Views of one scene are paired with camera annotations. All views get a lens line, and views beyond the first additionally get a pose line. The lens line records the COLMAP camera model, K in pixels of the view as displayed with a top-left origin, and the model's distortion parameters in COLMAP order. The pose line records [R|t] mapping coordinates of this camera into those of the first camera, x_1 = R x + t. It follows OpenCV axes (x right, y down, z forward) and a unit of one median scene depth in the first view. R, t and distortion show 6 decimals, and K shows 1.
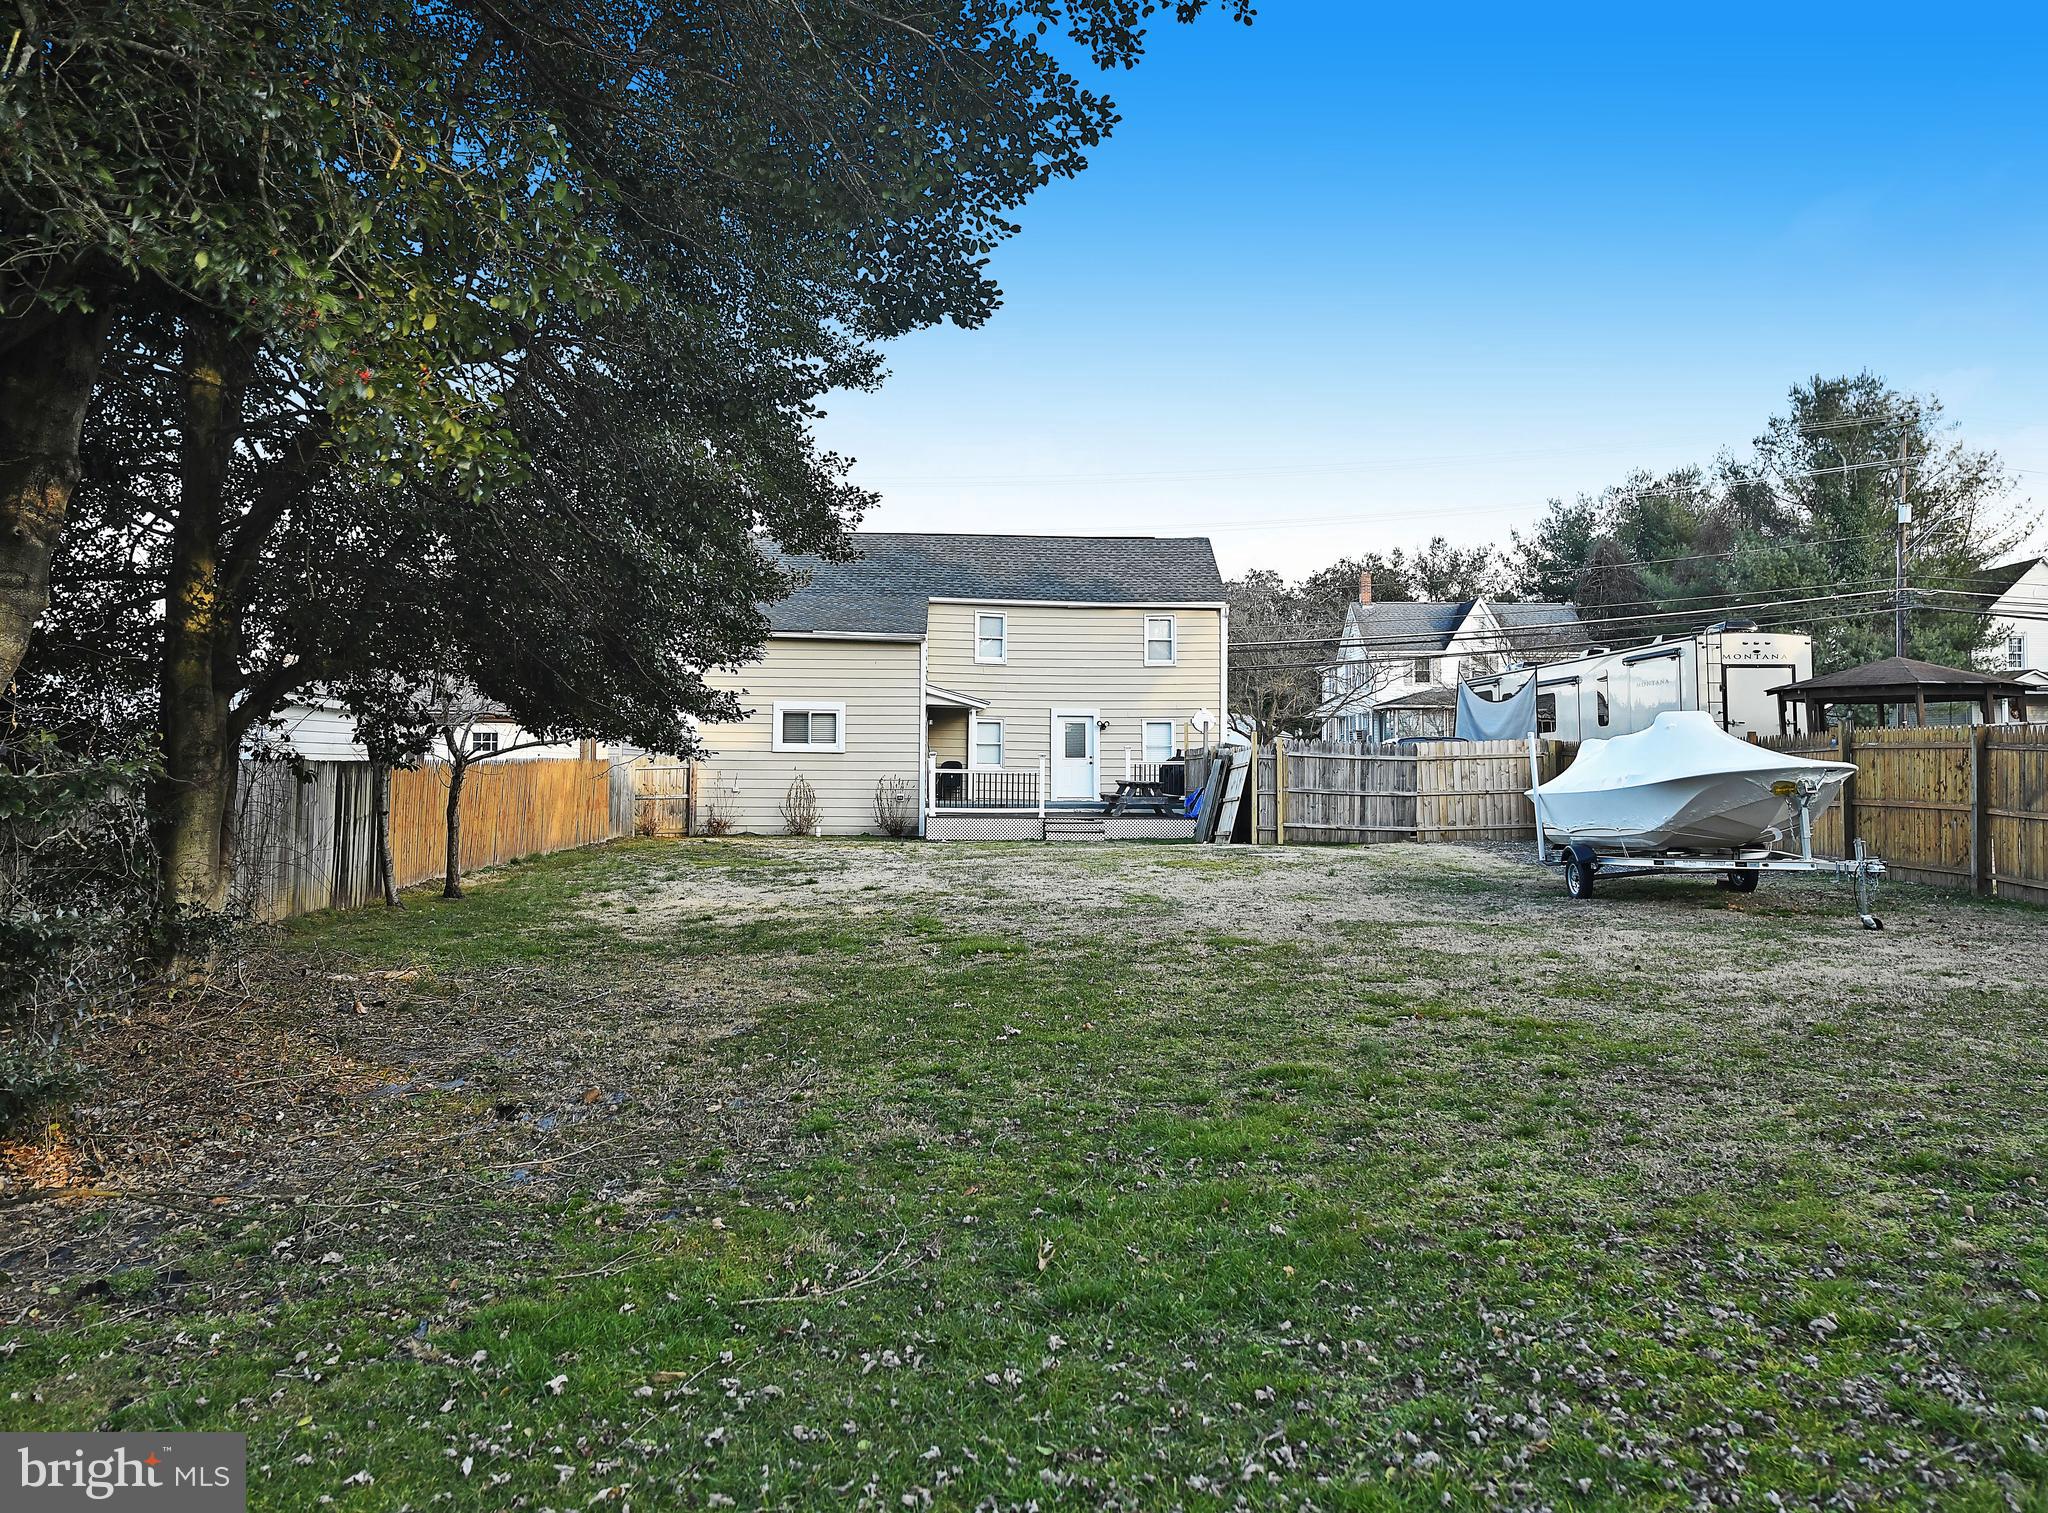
lens RADIAL K [[1511.1, 0, 1024.0], [0, 1511.1, 756.5], [0, 0, 1]] dist [-0.000806, -0.000099]
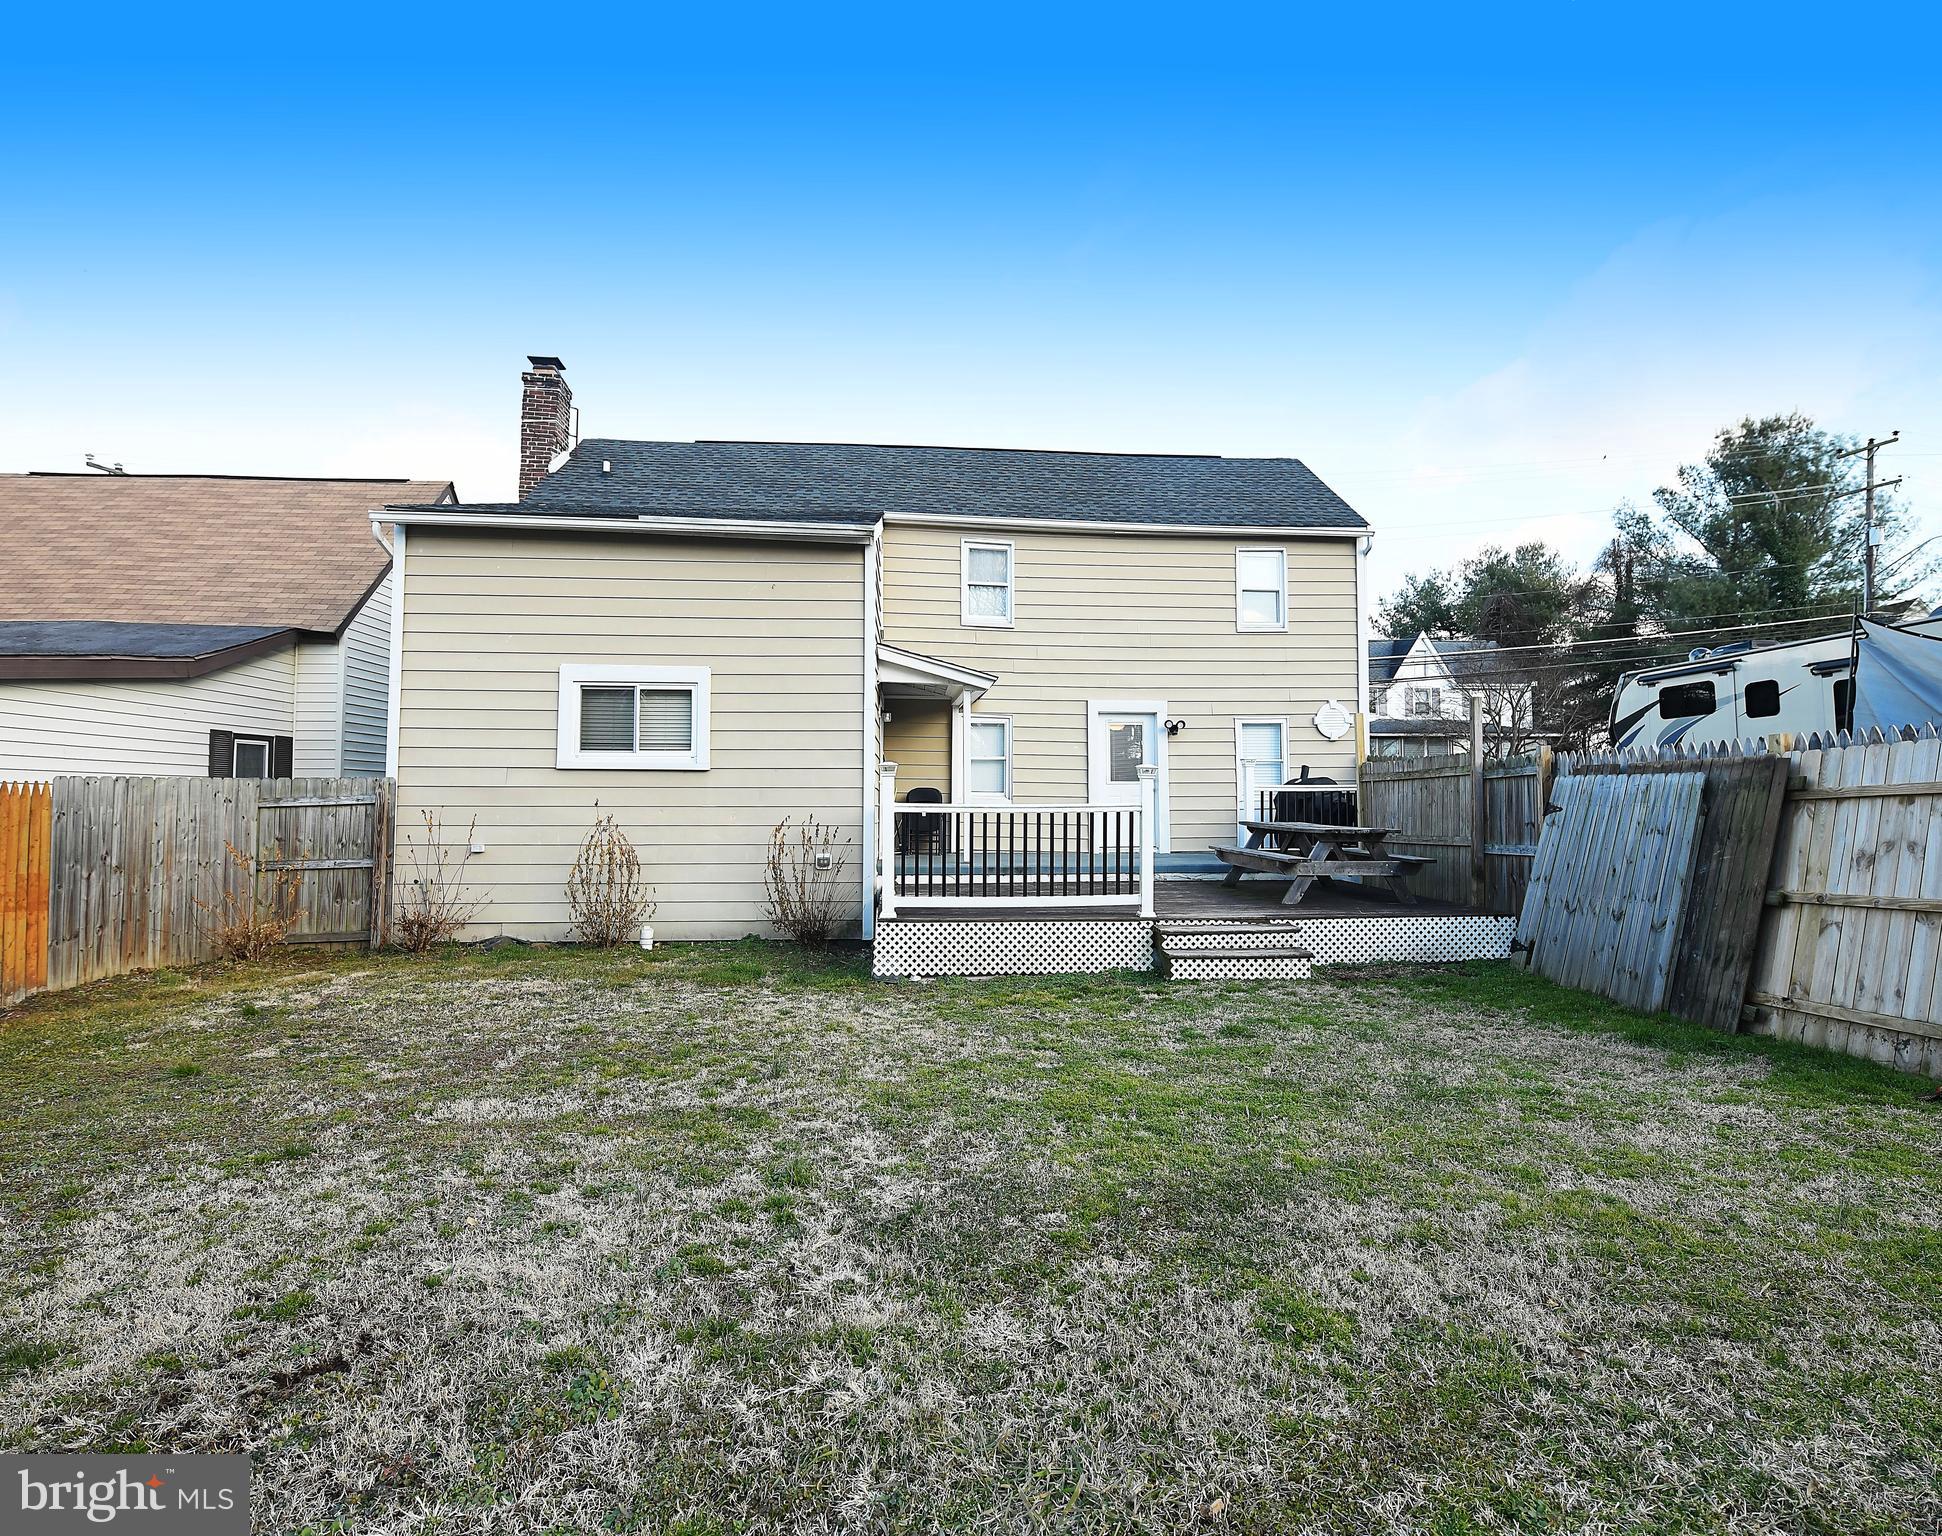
lens RADIAL K [[961.1, 0, 971.0], [0, 961.1, 768.0], [0, 0, 1]] dist [-0.000168, 0.000048]
pose [[0.999850, -0.004239, 0.016775, -0.037378], [0.004638, 0.999706, -0.023810, 0.004437], [-0.016669, 0.023884, 0.999576, 0.655965]]
